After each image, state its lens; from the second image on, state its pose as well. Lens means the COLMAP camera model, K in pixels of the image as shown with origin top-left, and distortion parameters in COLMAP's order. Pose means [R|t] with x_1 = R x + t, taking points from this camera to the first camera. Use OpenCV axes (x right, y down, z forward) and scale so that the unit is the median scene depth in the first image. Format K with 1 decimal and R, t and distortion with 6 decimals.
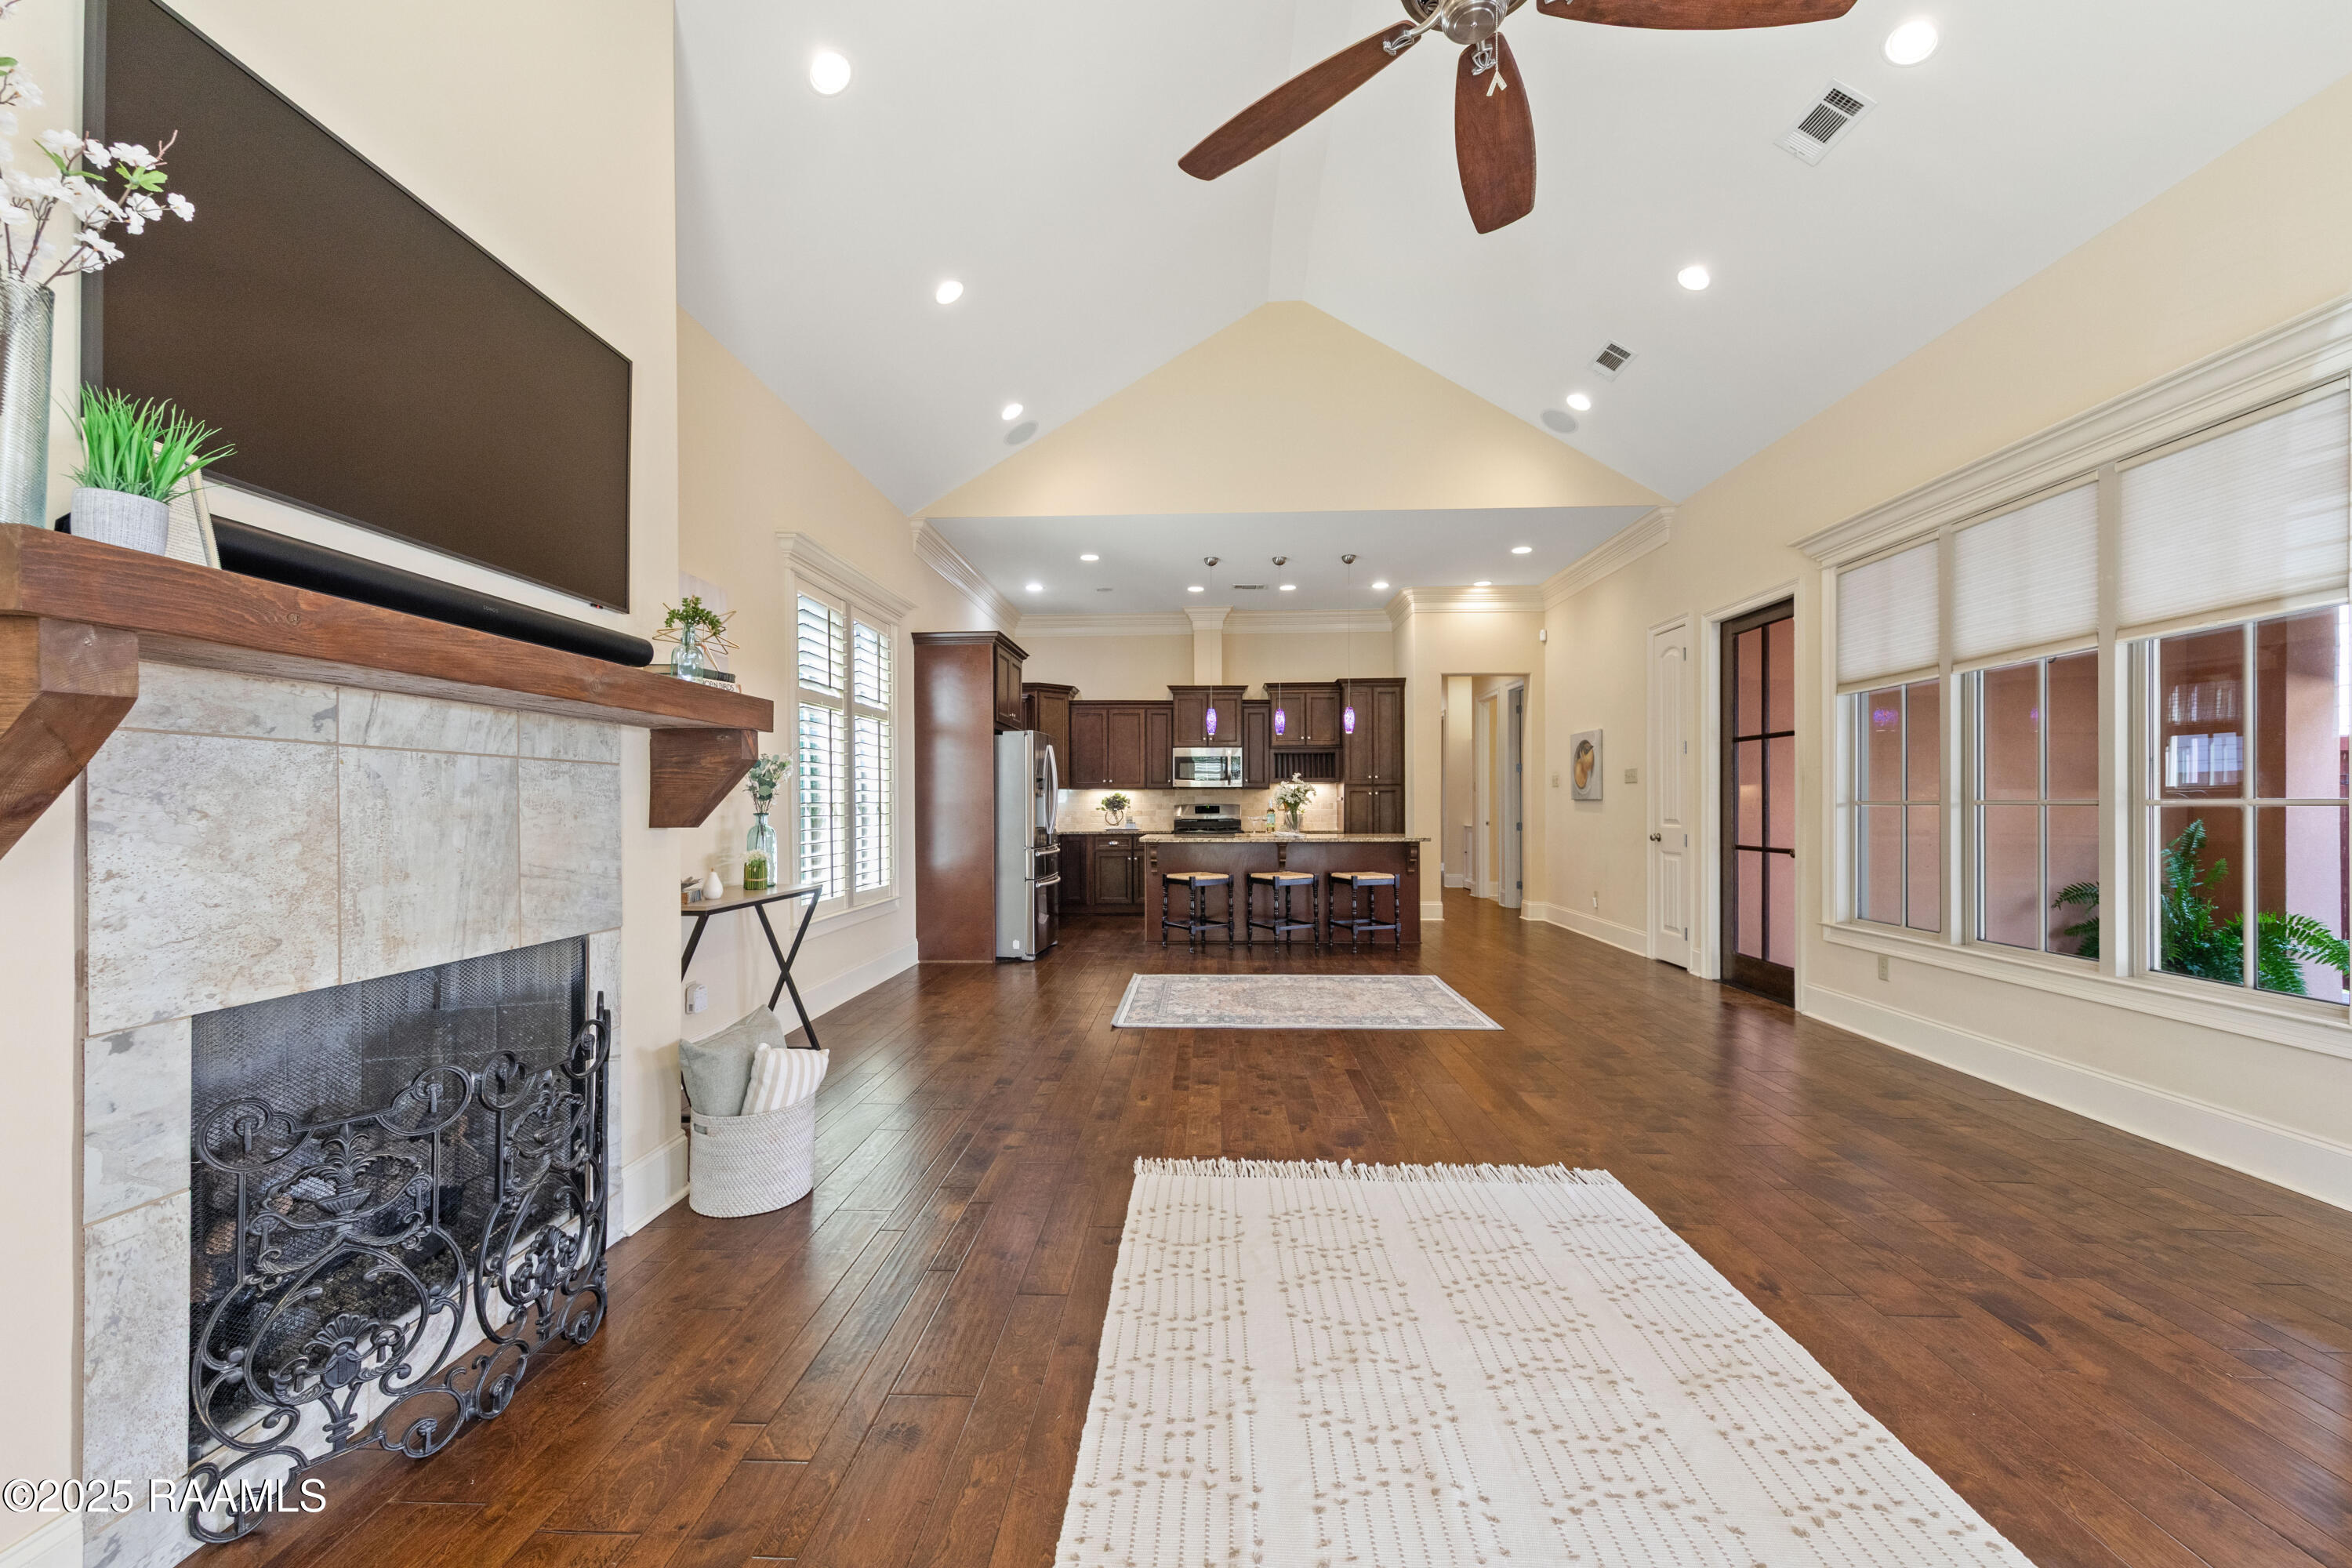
lens RADIAL K [[915.2, 0, 1165.0], [0, 915.2, 800.4], [0, 0, 1]] dist [0.005162, -0.000105]
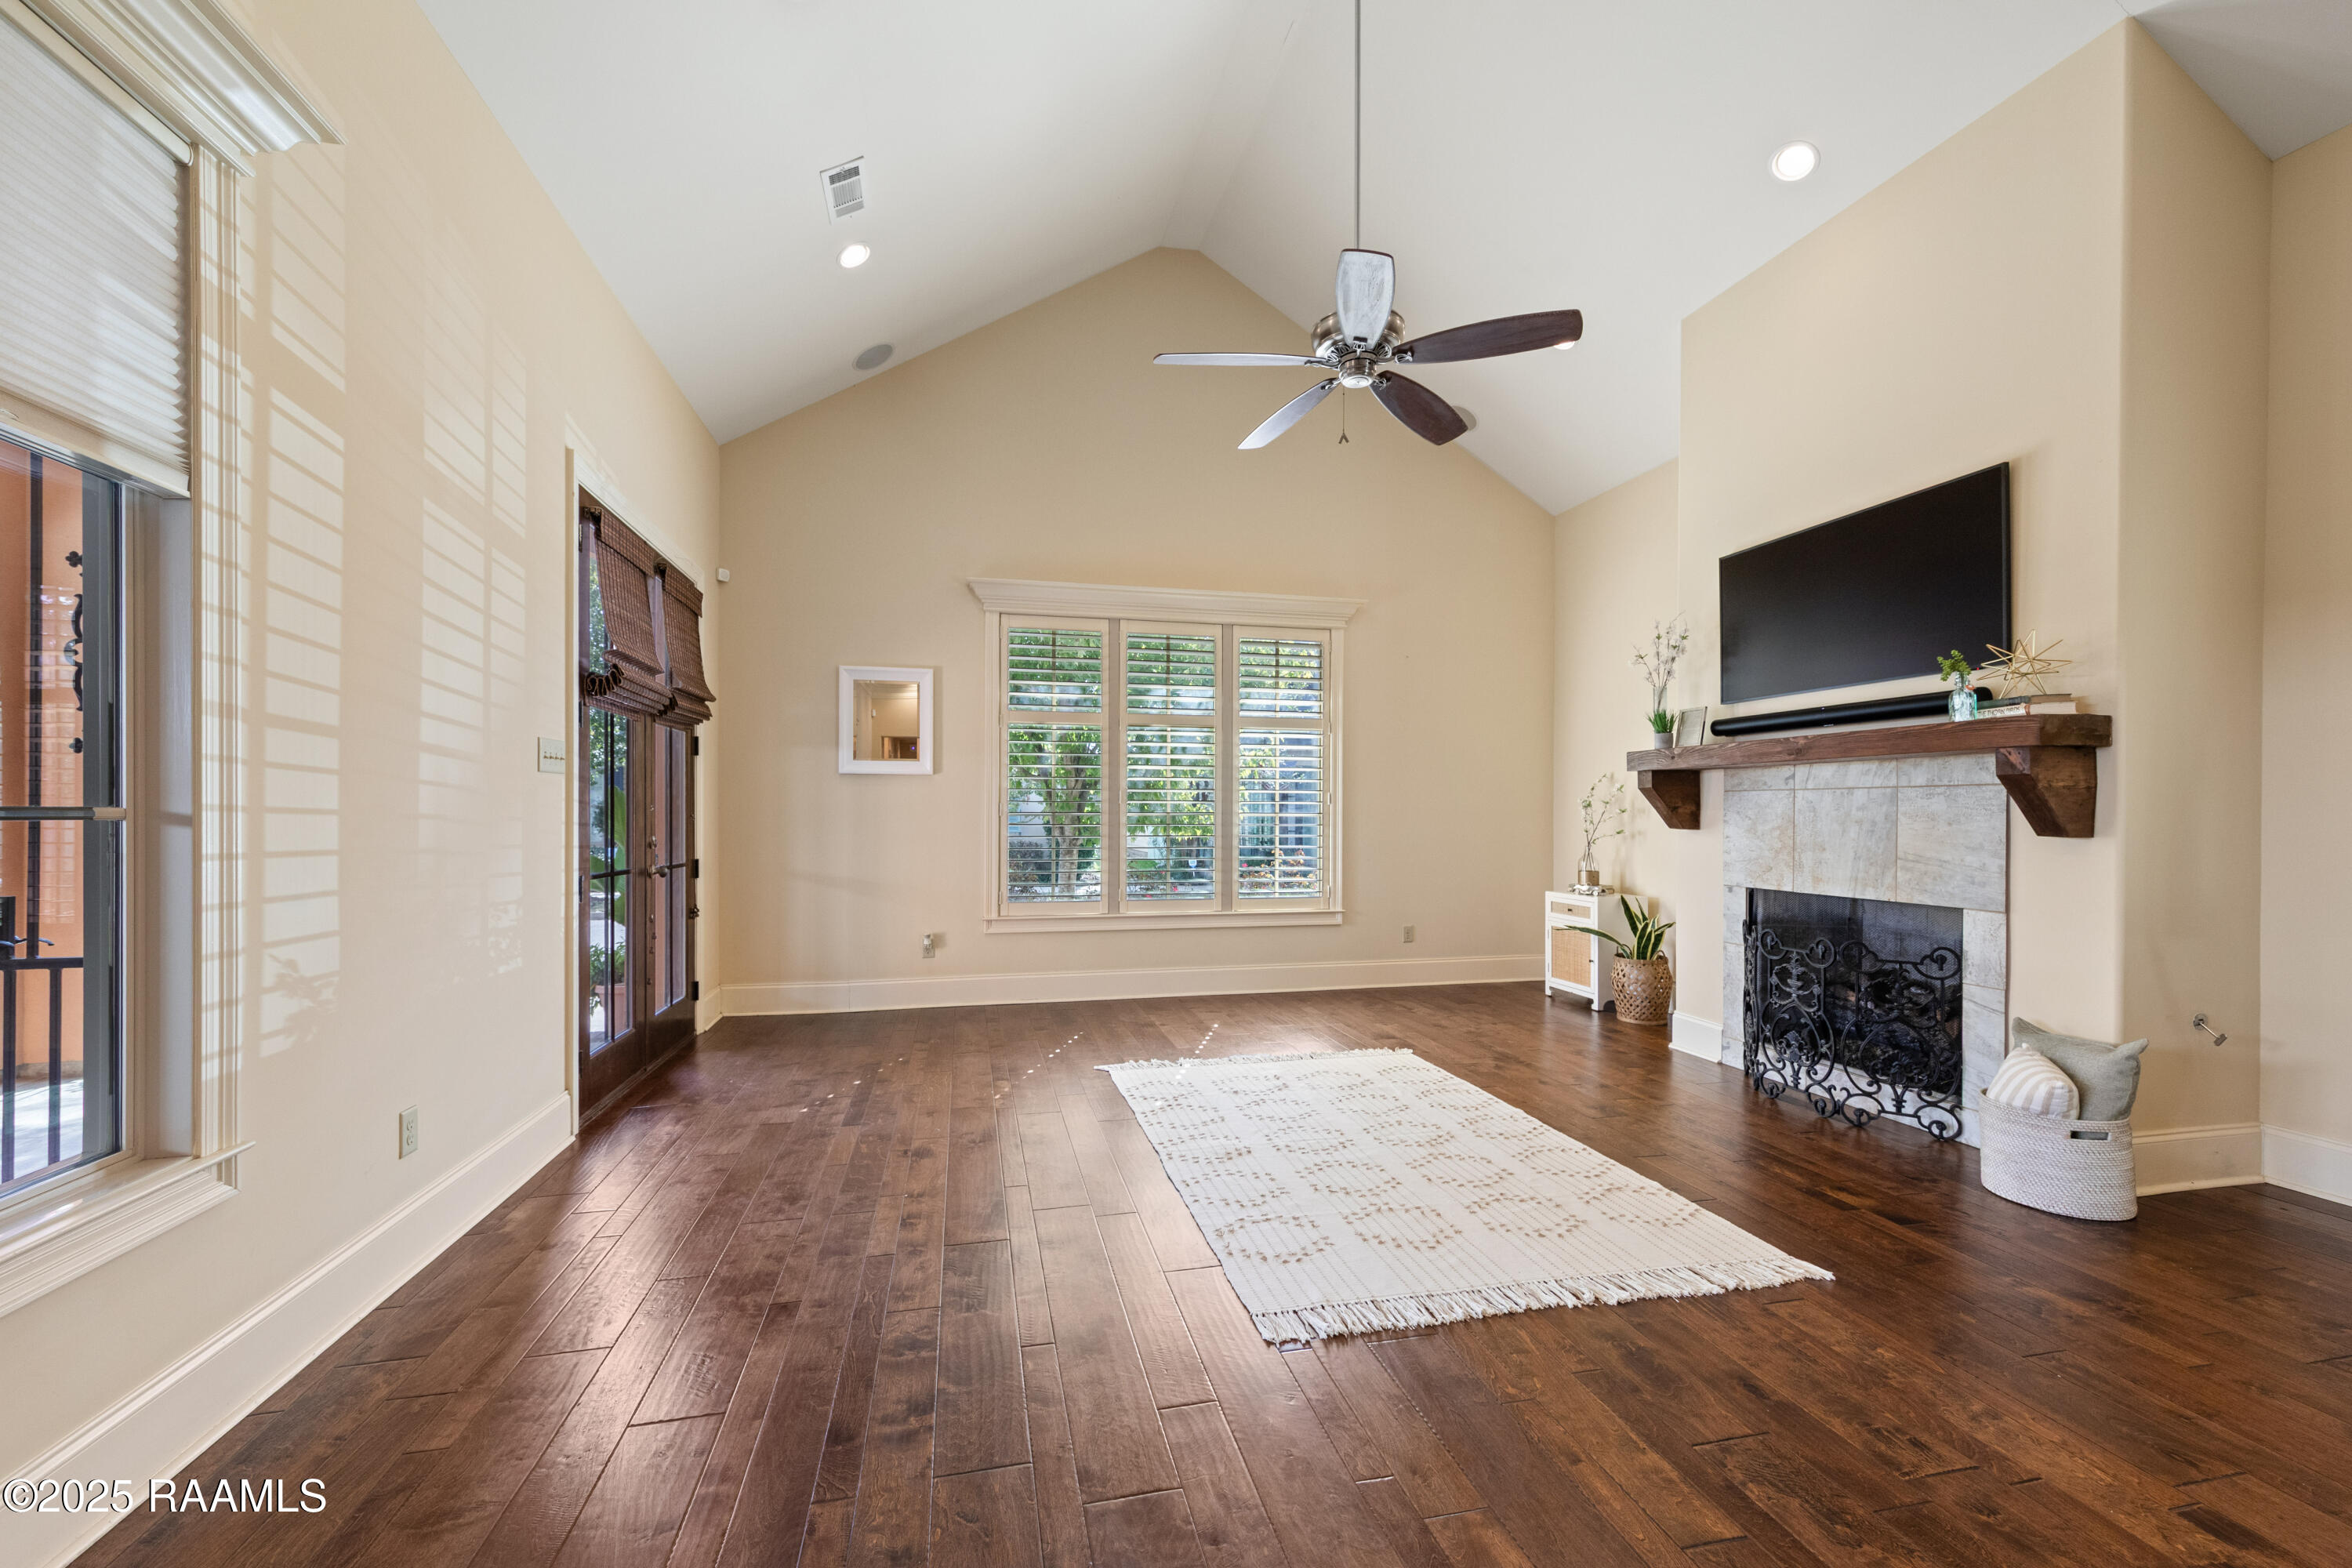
lens RADIAL K [[915.2, 0, 1174.2], [0, 915.2, 812.5], [0, 0, 1]] dist [0.005162, -0.000105]
pose [[-0.962009, -0.000686, -0.273018, 0.324370], [0.000751, 0.999986, -0.005159, 0.002292], [0.273018, -0.005168, -0.961995, 0.724406]]
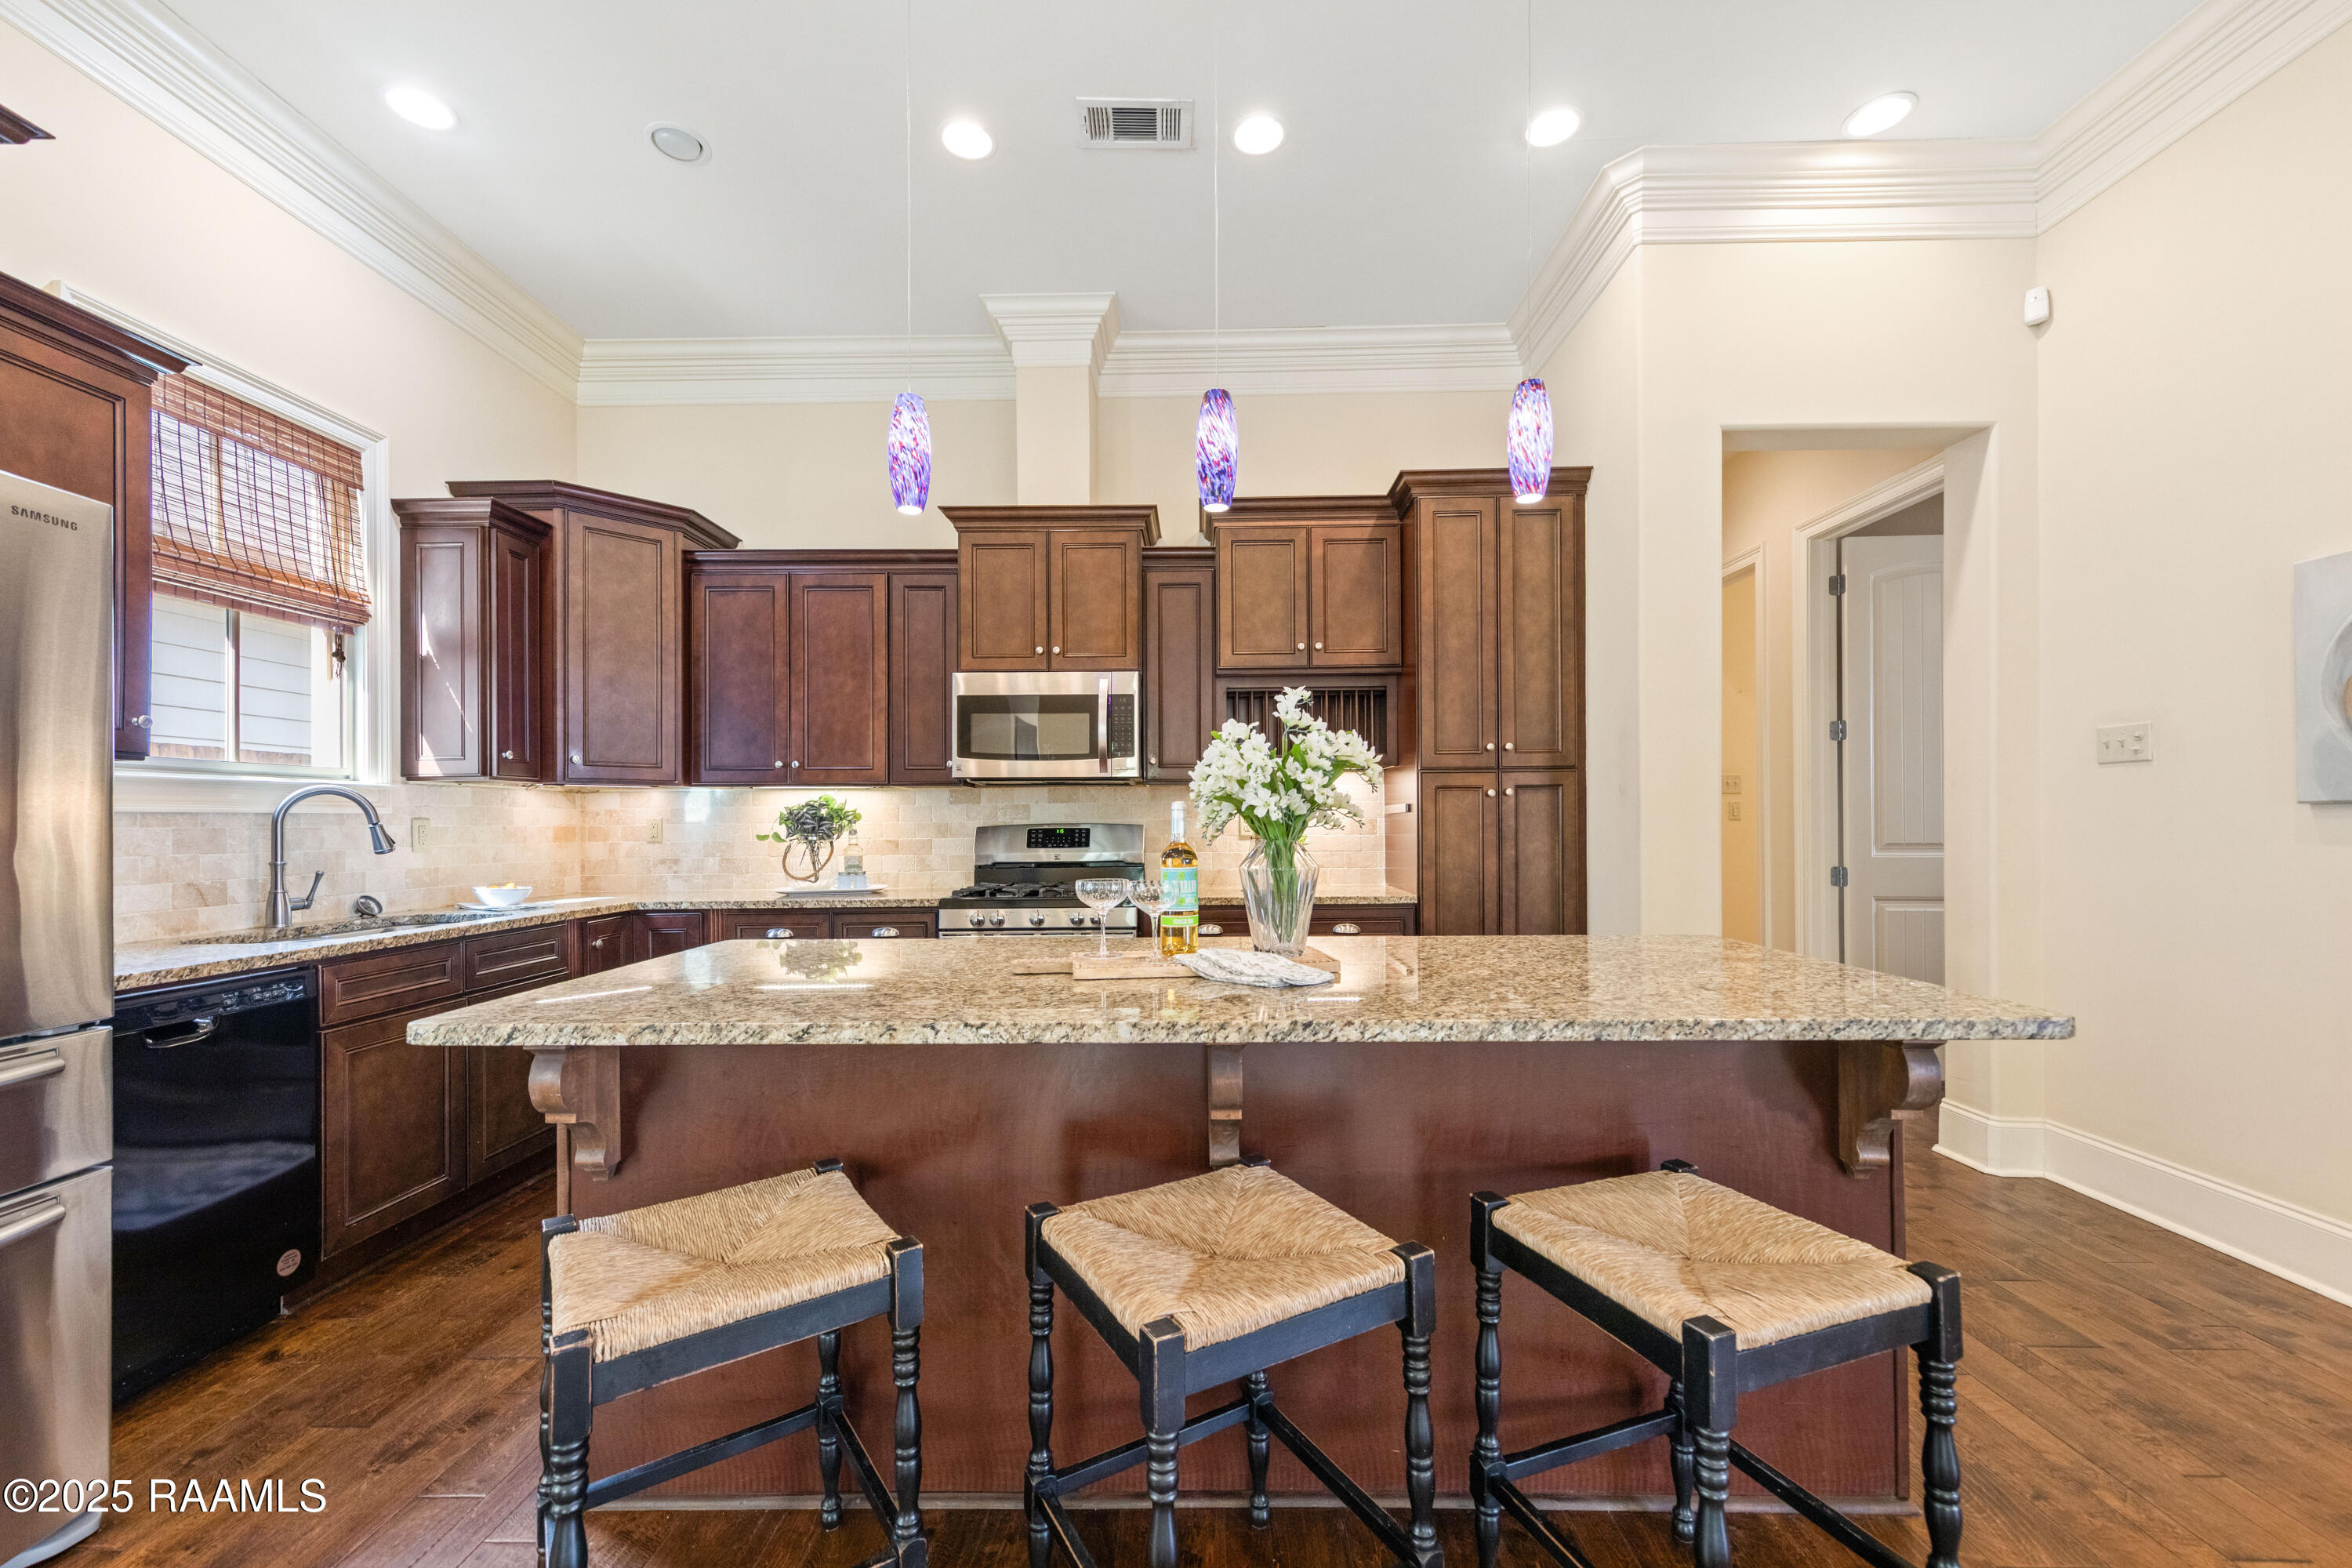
lens RADIAL K [[915.2, 0, 1183.9], [0, 915.2, 822.7], [0, 0, 1]] dist [0.005162, -0.000105]
pose [[0.999146, -0.003642, 0.041157, 0.128369], [0.003461, 0.999984, 0.004475, 0.003068], [-0.041173, -0.004329, 0.999143, 0.931619]]
